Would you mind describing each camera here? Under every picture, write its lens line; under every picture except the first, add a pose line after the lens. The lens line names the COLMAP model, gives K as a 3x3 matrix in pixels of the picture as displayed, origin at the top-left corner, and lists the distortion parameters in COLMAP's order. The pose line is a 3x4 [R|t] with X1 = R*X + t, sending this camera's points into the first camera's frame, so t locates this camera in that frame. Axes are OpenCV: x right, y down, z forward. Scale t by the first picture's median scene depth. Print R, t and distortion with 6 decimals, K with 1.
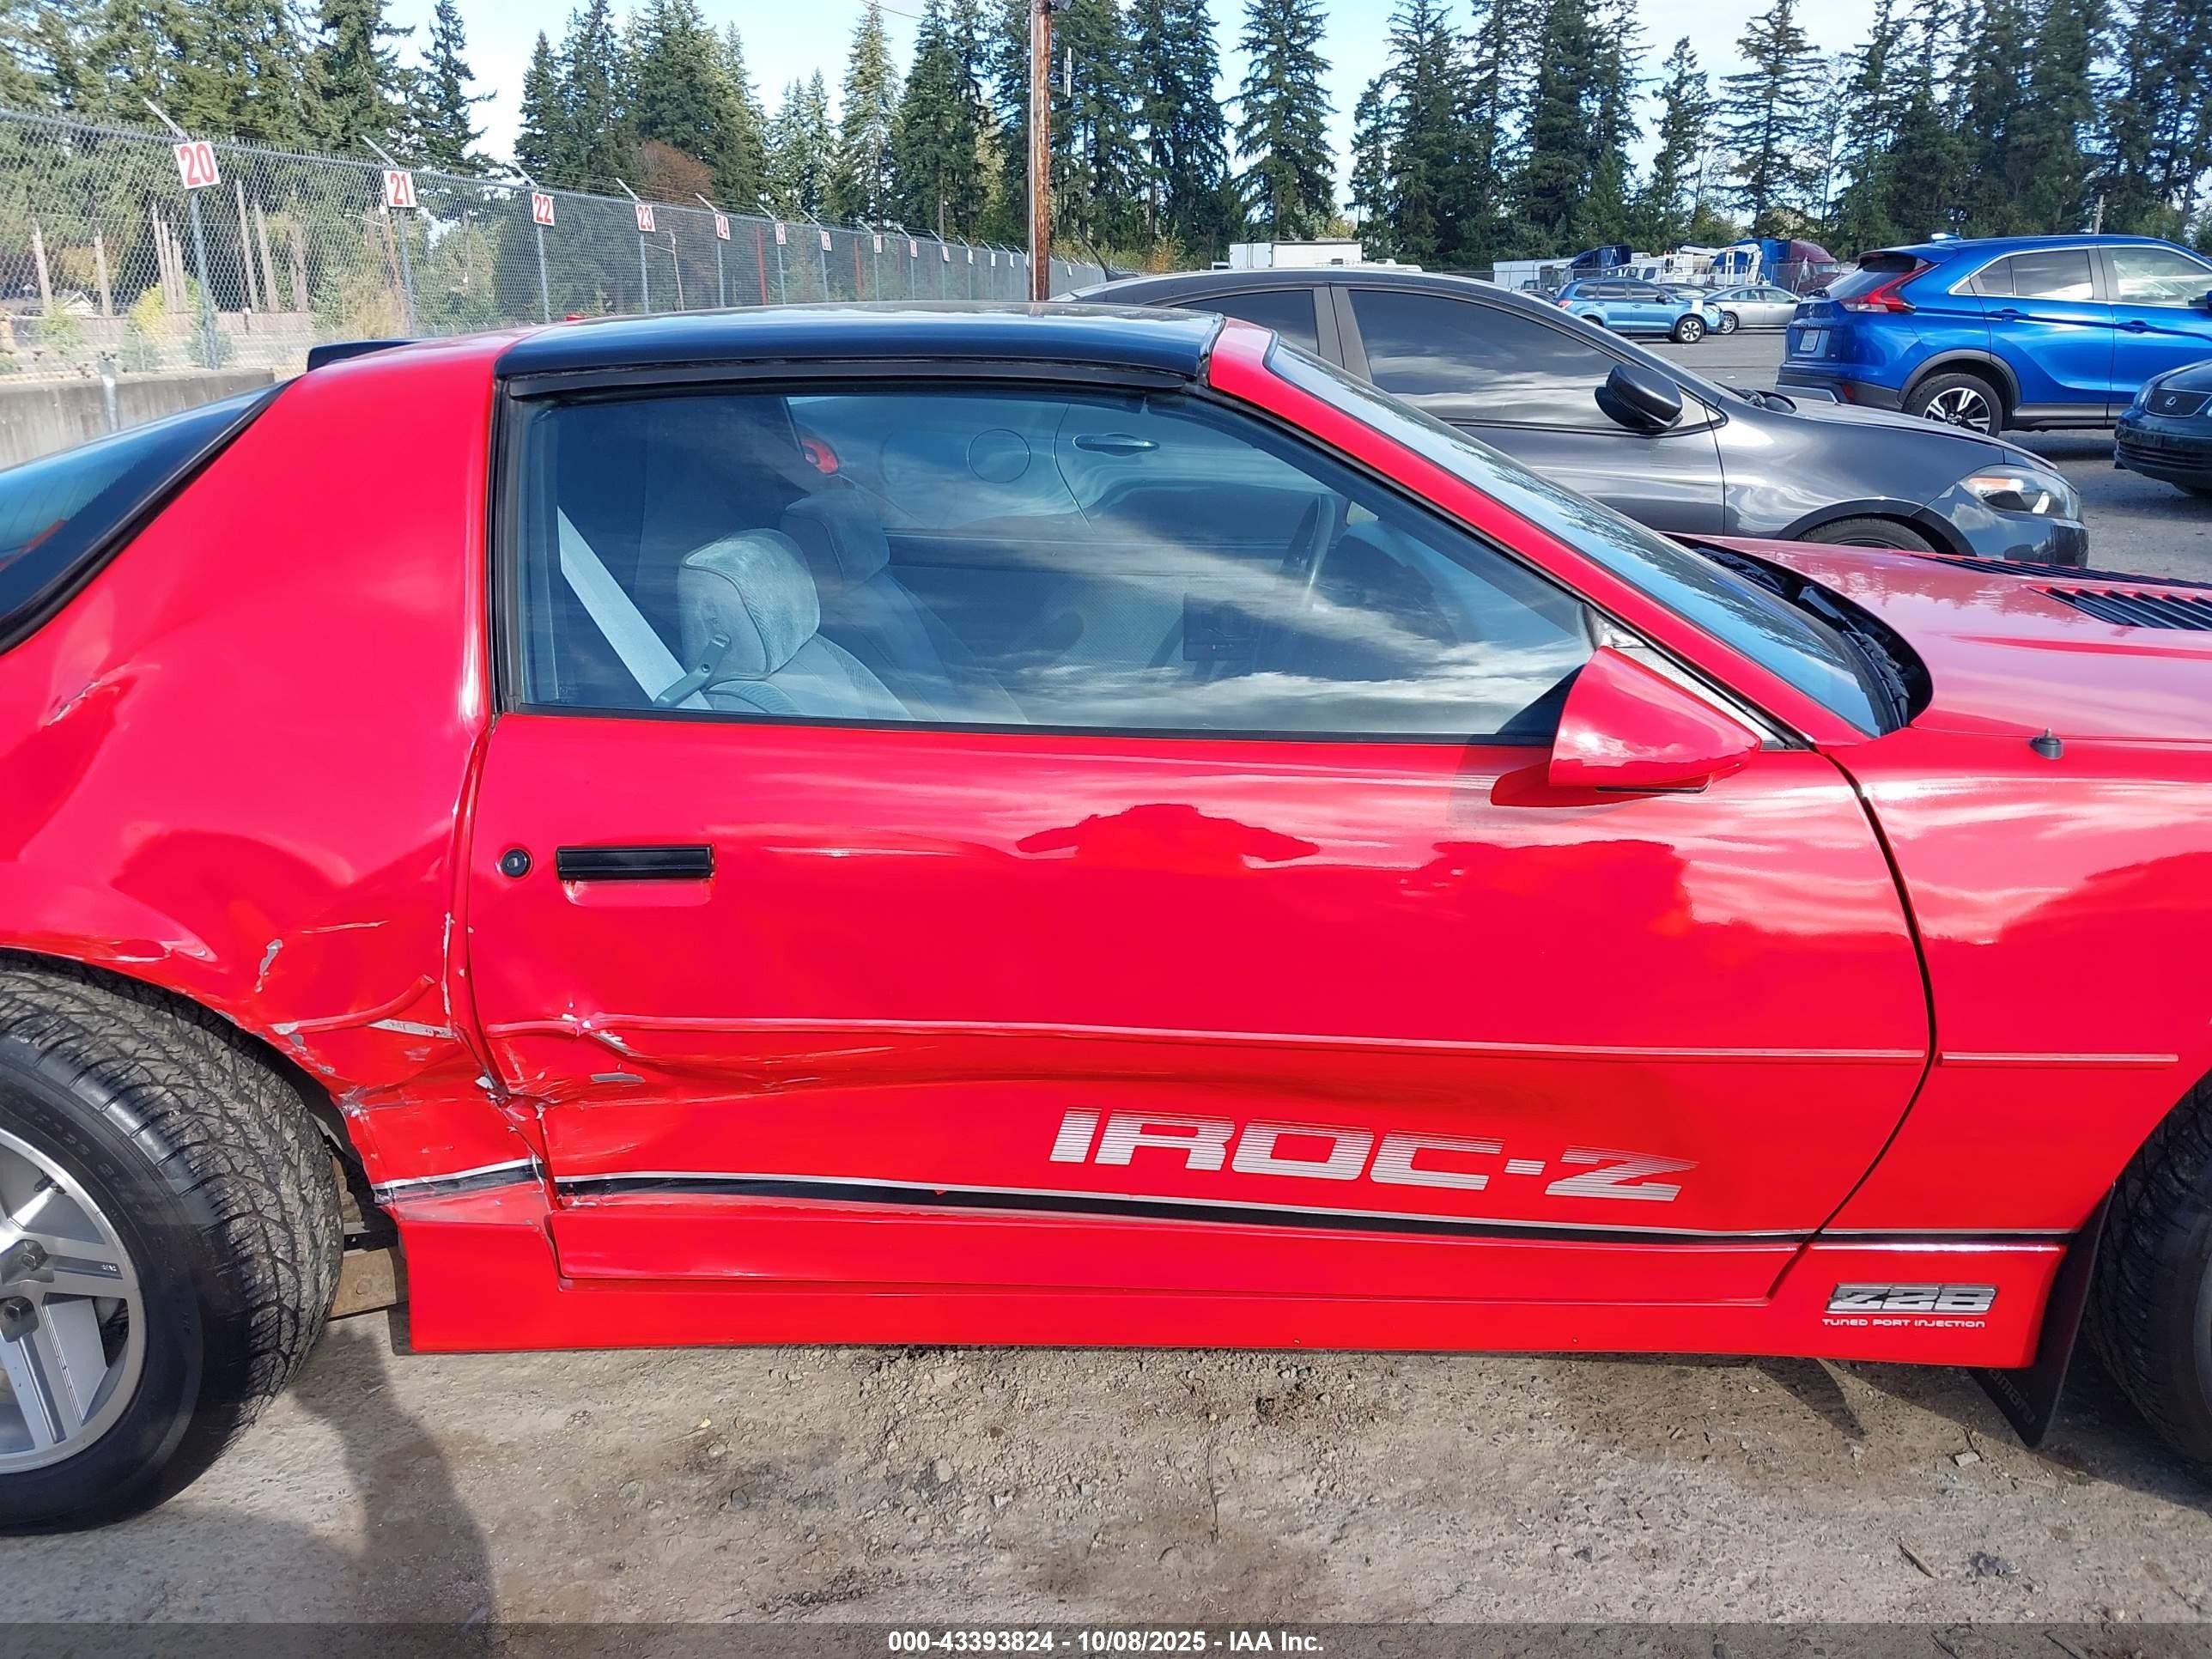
lens RADIAL K [[1669.0, 0, 1109.4], [0, 1669.0, 866.4], [0, 0, 1]] dist [0.032189, -0.046647]
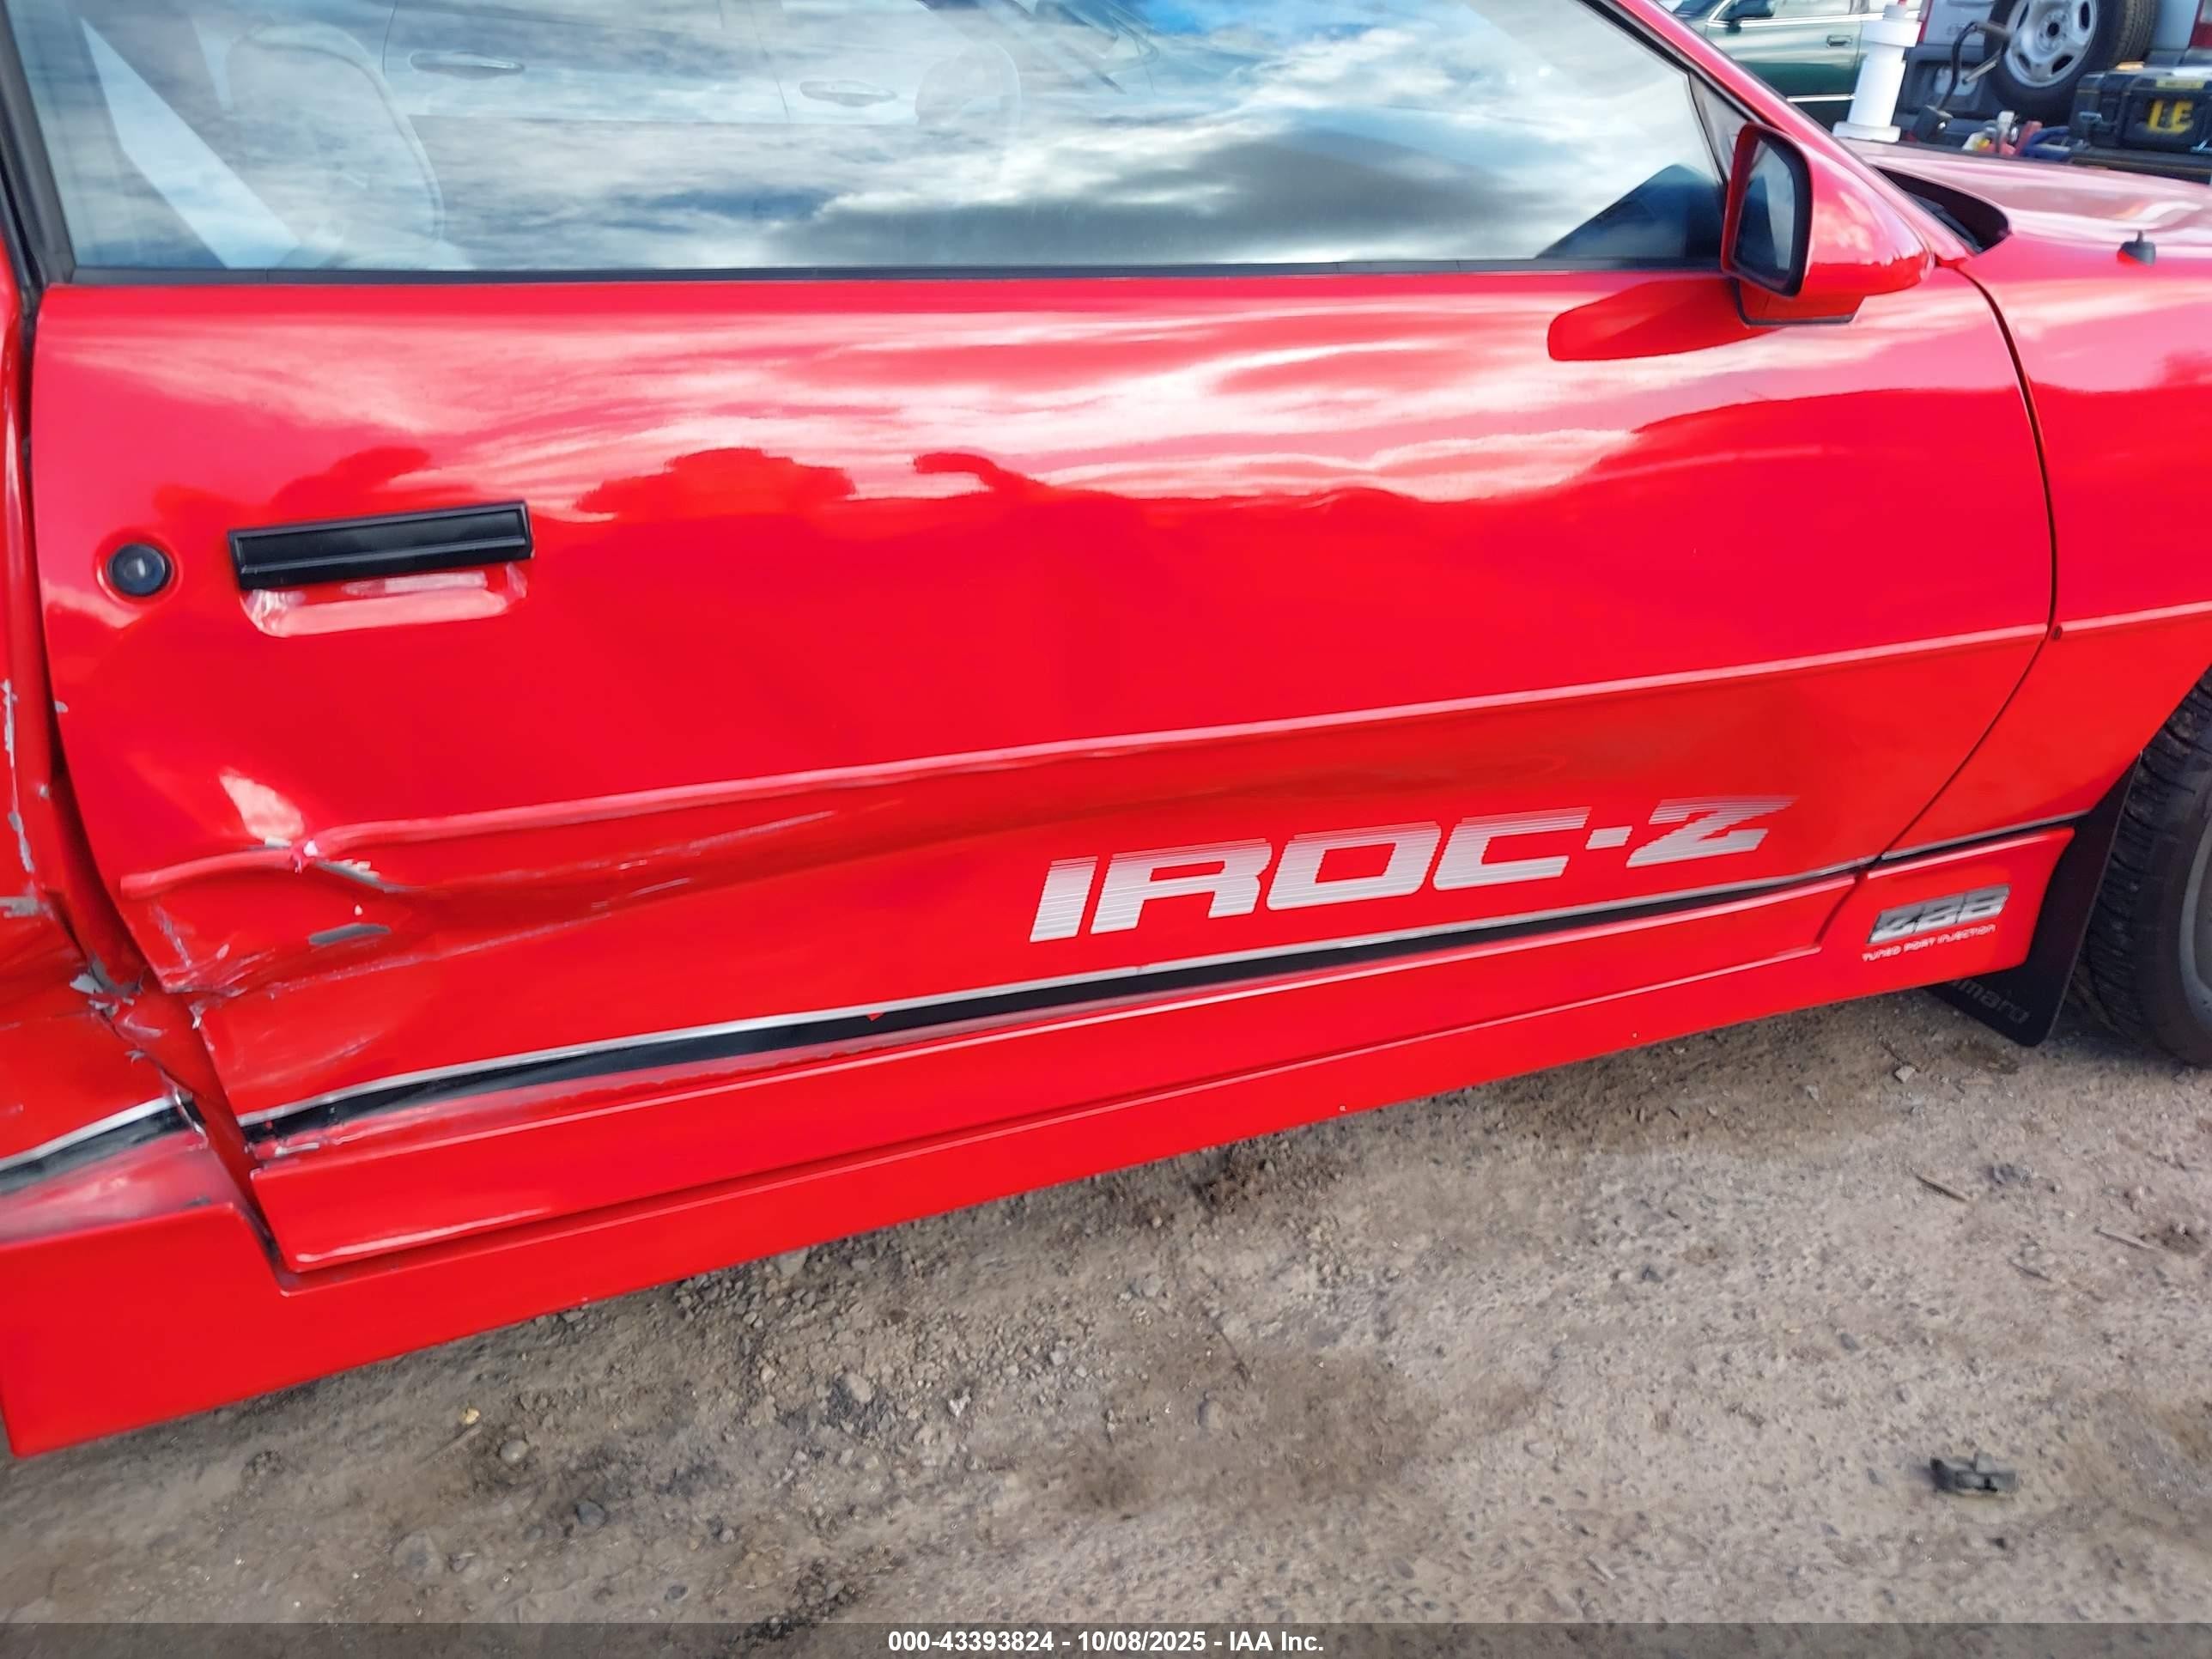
lens RADIAL K [[1689.2, 0, 1106.0], [0, 1689.2, 829.5], [0, 0, 1]] dist [0.002652, -0.004347]
pose [[0.913485, -0.156166, 0.375709, -0.263915], [0.107563, 0.983246, 0.147167, 0.030507], [-0.392397, -0.094023, 0.914978, 0.346436]]
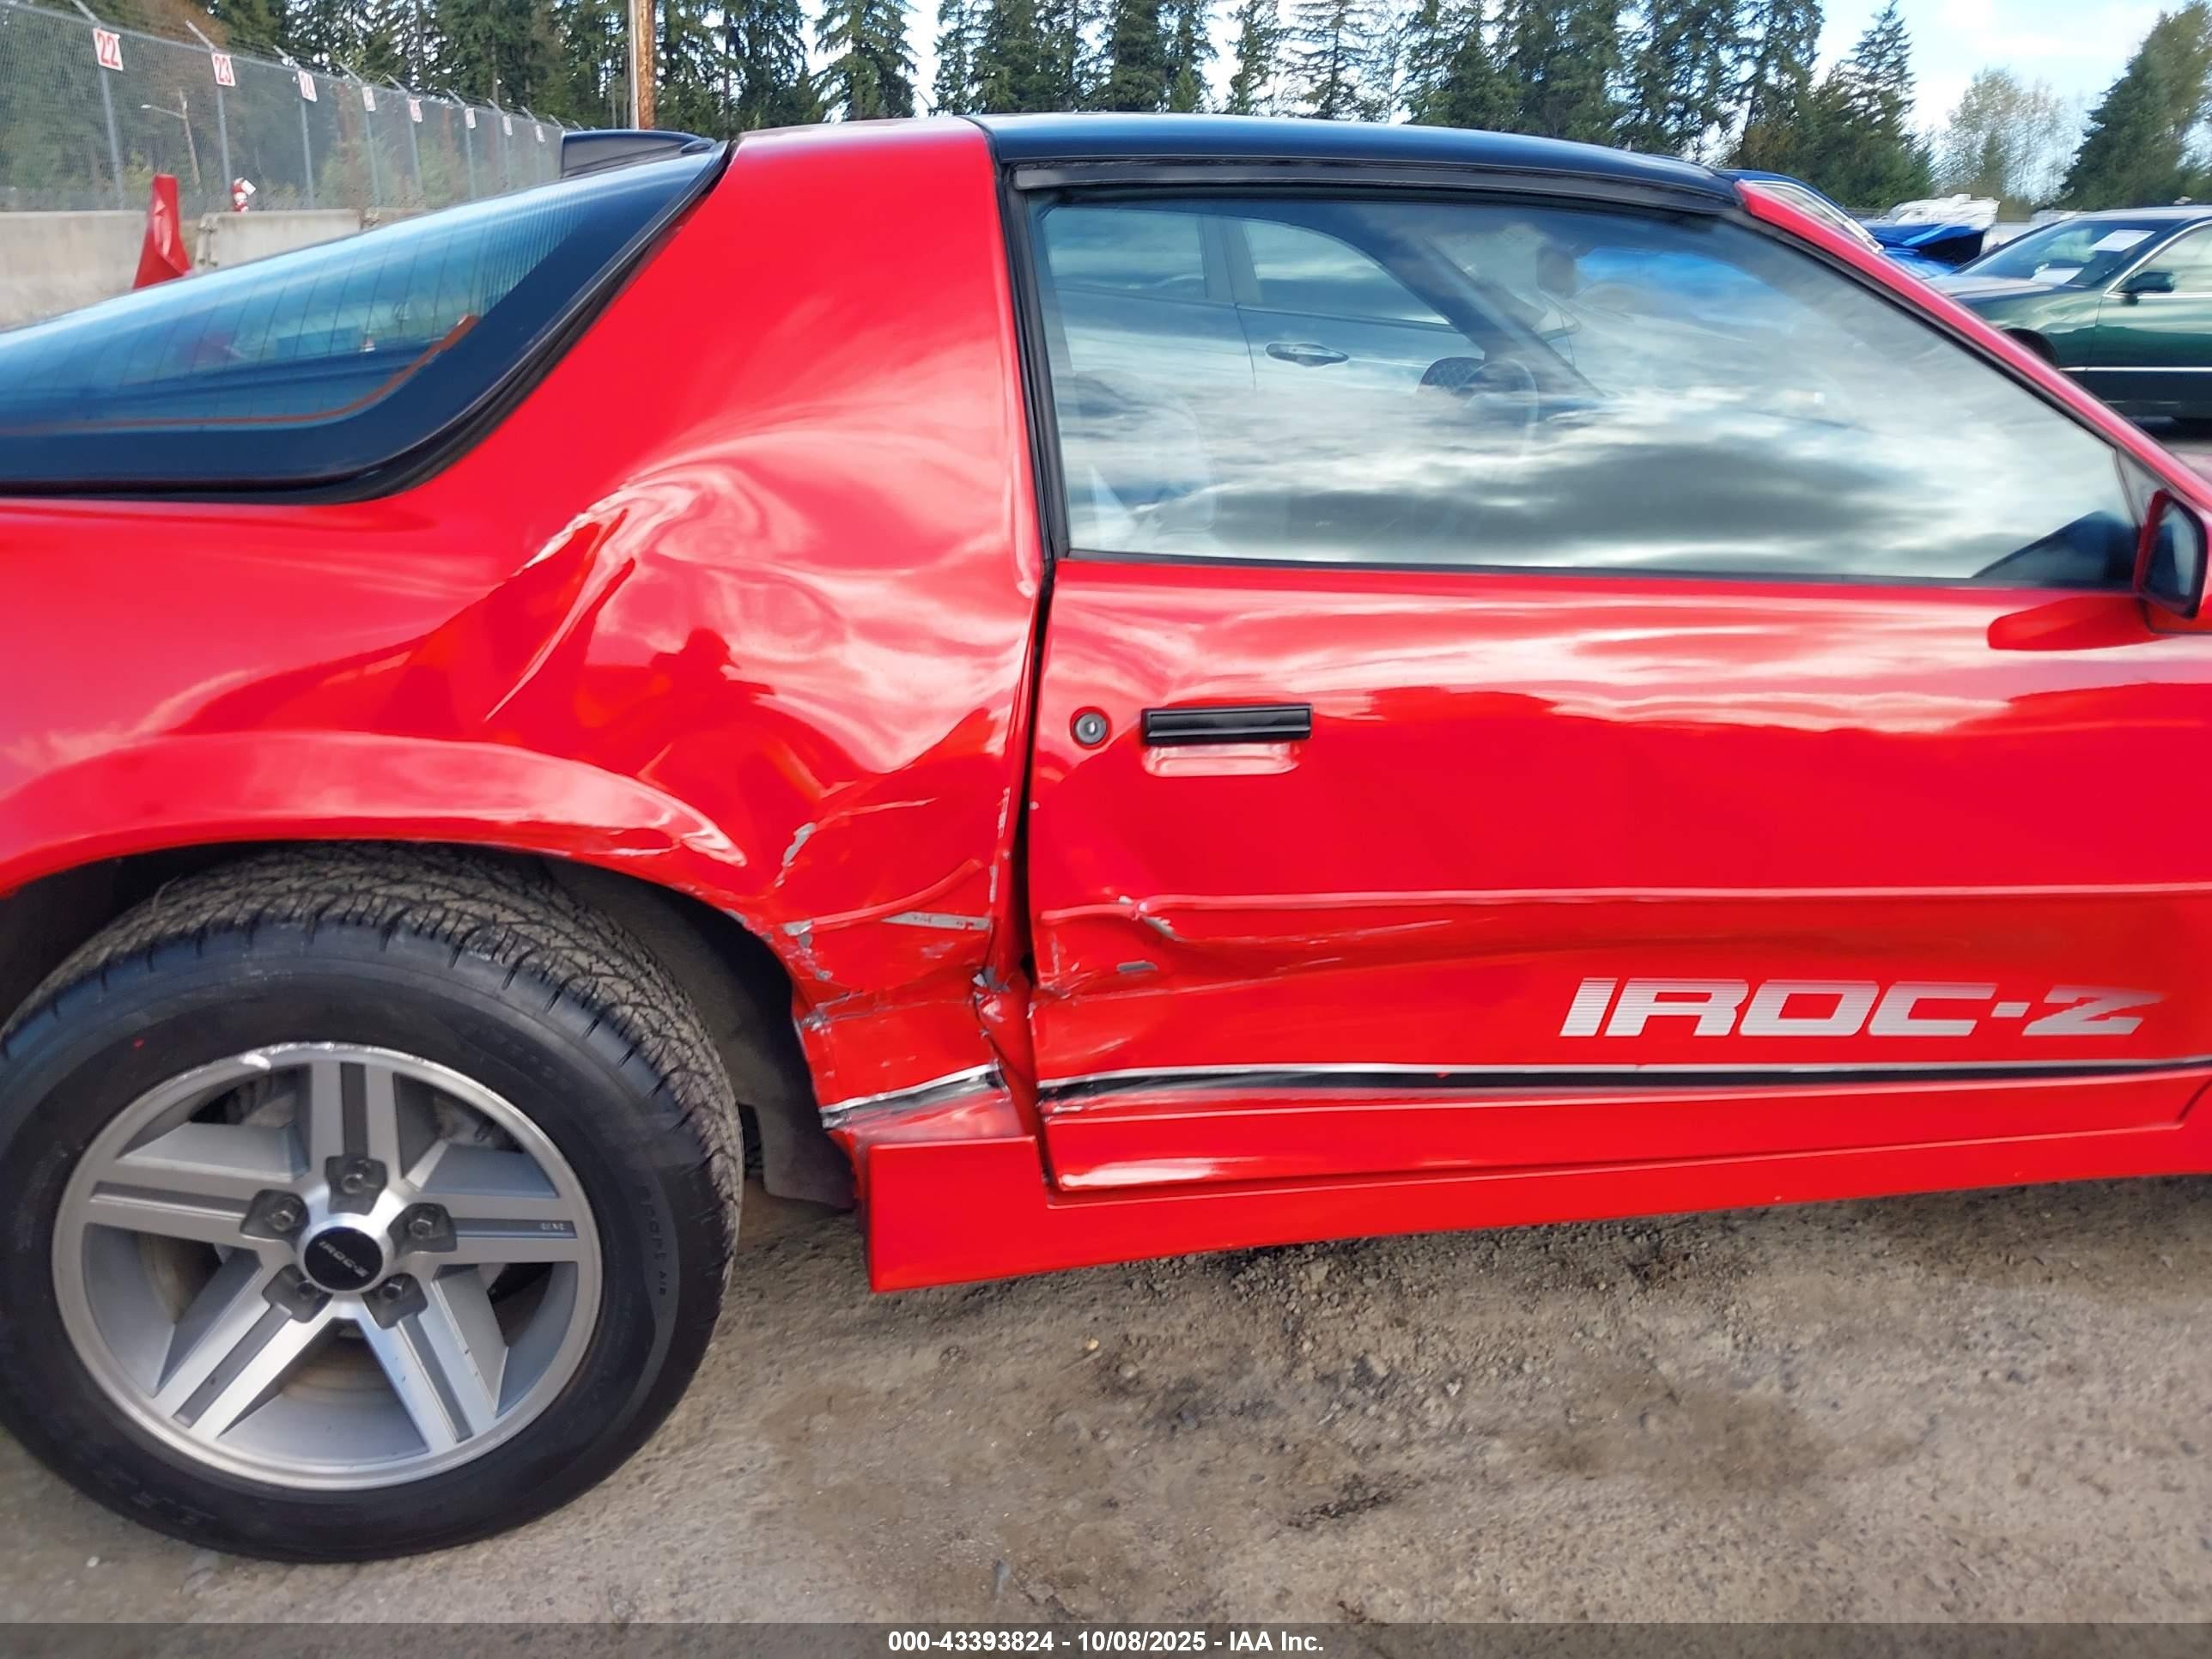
lens RADIAL K [[1660.9, 0, 1148.8], [0, 1660.9, 866.1], [0, 0, 1]] dist [-0.002281, 0.004626]
pose [[0.972107, -0.037034, 0.231595, -0.482673], [0.024980, 0.998187, 0.054769, 0.021830], [-0.233203, -0.047456, 0.971269, 0.133031]]
